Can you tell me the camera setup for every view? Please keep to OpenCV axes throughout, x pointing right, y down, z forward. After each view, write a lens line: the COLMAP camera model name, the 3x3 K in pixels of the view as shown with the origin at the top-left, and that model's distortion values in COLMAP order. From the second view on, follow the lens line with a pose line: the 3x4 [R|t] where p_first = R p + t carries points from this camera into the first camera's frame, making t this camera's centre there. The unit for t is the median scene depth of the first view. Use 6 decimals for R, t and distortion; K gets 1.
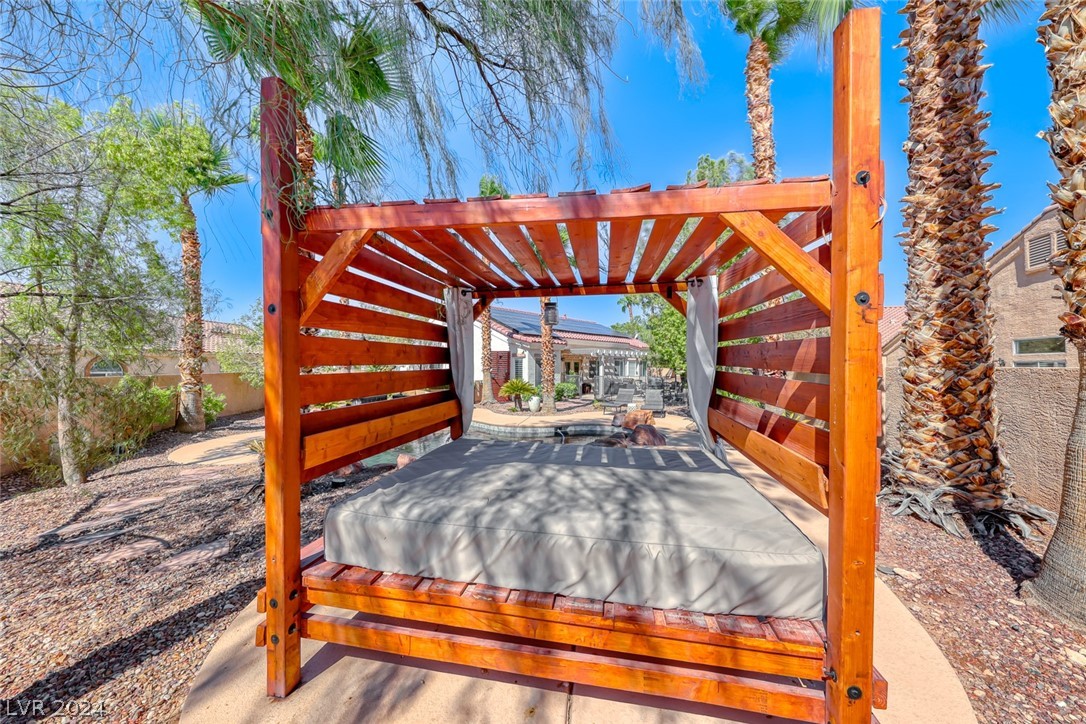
lens RADIAL K [[373.6, 0, 543.0], [0, 373.6, 362.0], [0, 0, 1]] dist [-0.000309, -0.000095]
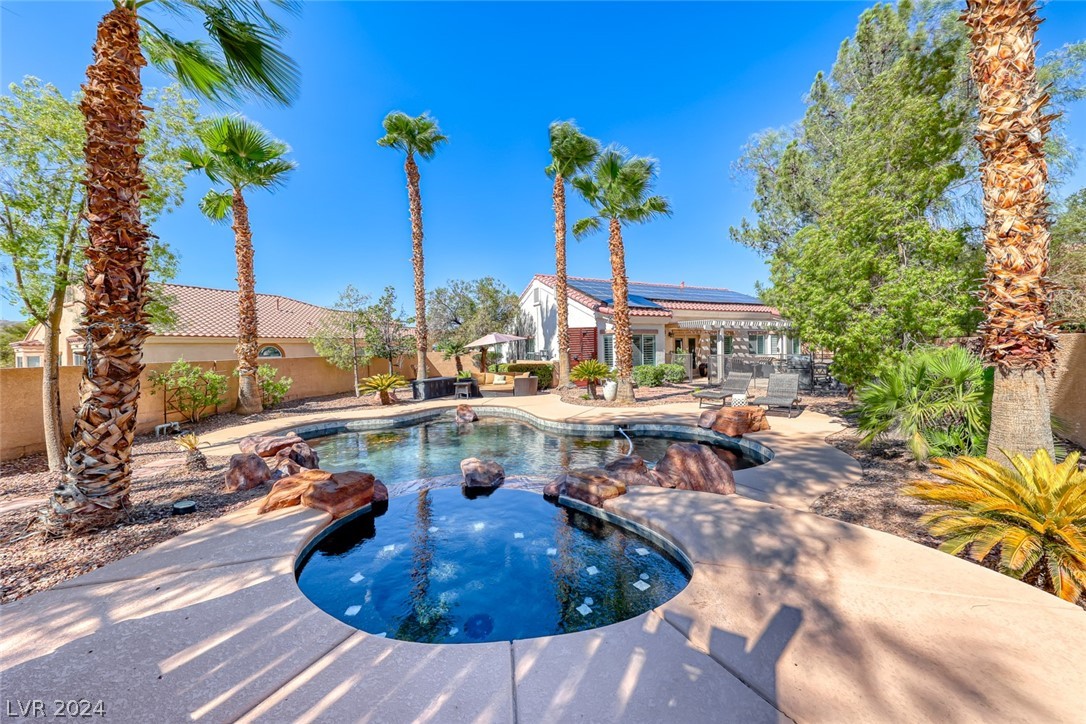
lens RADIAL K [[374.6, 0, 545.6], [0, 374.6, 345.4], [0, 0, 1]] dist [0.010985, 0.000008]
pose [[0.934390, -0.021147, -0.355625, 0.123704], [0.025133, 0.999662, 0.006592, 0.005084], [0.355365, -0.015097, 0.934606, 0.177228]]
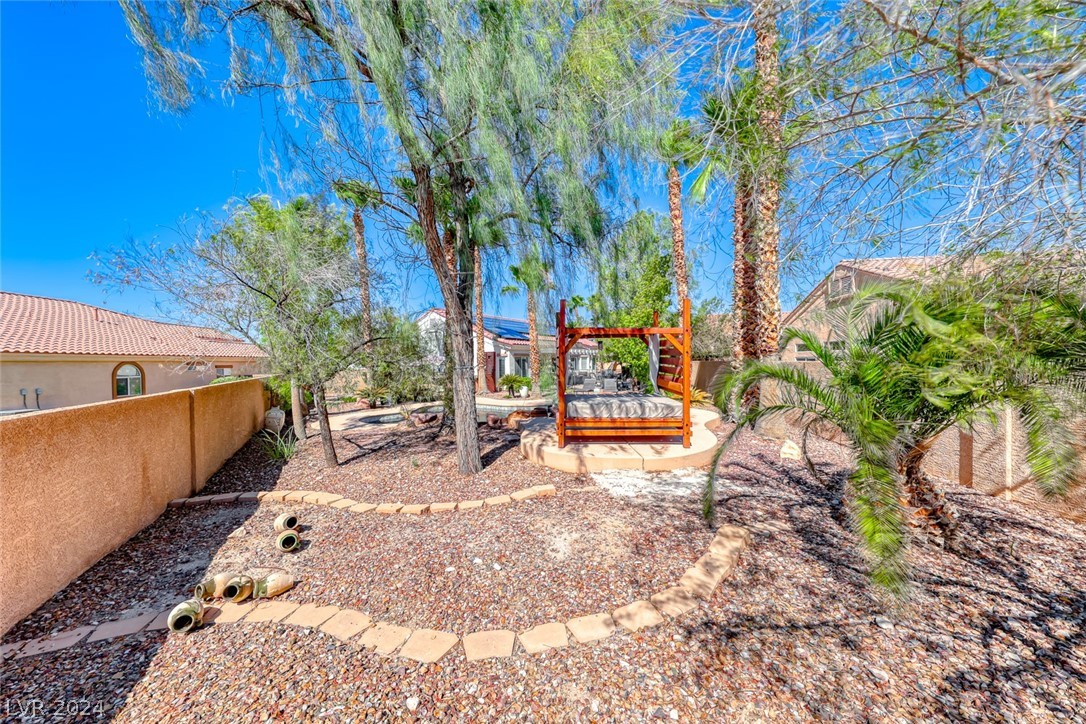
lens RADIAL K [[373.6, 0, 543.0], [0, 373.6, 362.0], [0, 0, 1]] dist [-0.000309, -0.000095]
pose [[0.986936, -0.018122, 0.160090, -0.151476], [0.016367, 0.999791, 0.012275, -0.008997], [-0.160279, -0.009495, 0.987026, -0.292130]]
